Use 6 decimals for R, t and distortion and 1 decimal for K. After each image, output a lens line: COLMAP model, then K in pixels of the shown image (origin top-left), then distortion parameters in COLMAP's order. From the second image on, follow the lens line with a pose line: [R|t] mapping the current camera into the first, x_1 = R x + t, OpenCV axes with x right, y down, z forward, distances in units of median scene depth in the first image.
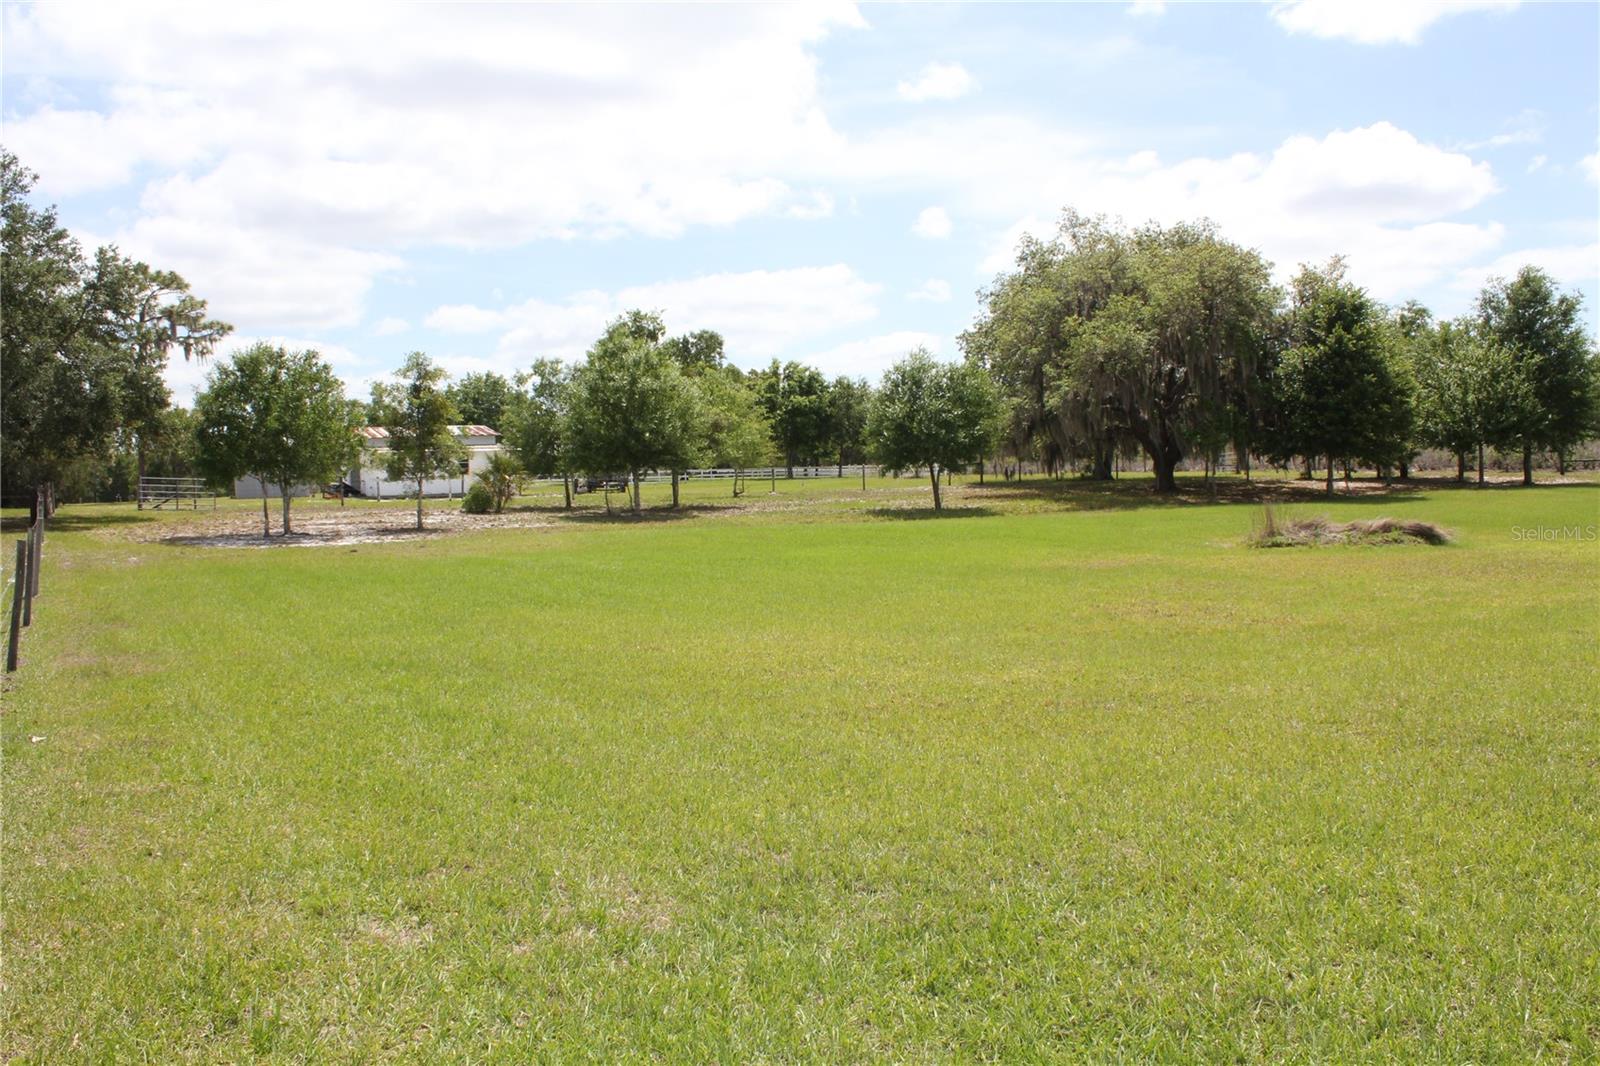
lens RADIAL K [[1376.1, 0, 773.5], [0, 1376.1, 551.3], [0, 0, 1]] dist [-0.168616, 0.135243]
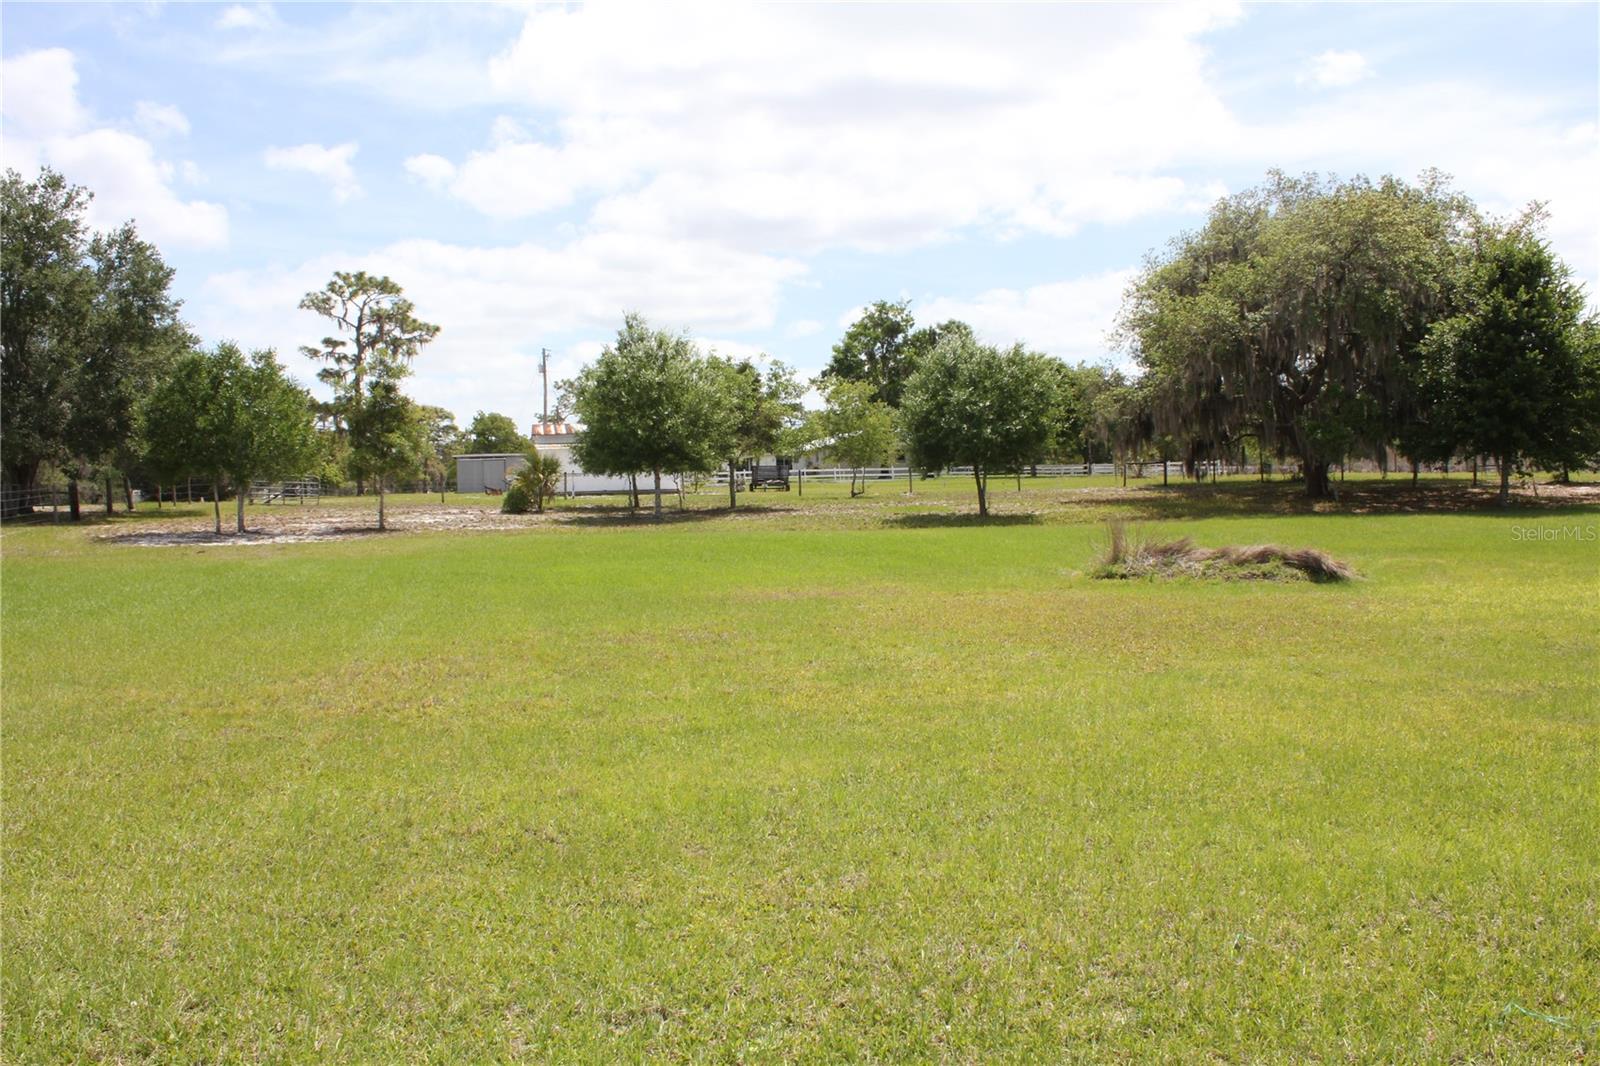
lens RADIAL K [[1333.1, 0, 800.0], [0, 1333.1, 533.0], [0, 0, 1]] dist [-0.162481, 0.146798]
pose [[0.956349, 0.018933, -0.291611, 0.263639], [-0.021530, 0.999752, -0.005697, -0.012741], [0.291431, 0.011727, 0.956520, 0.164902]]
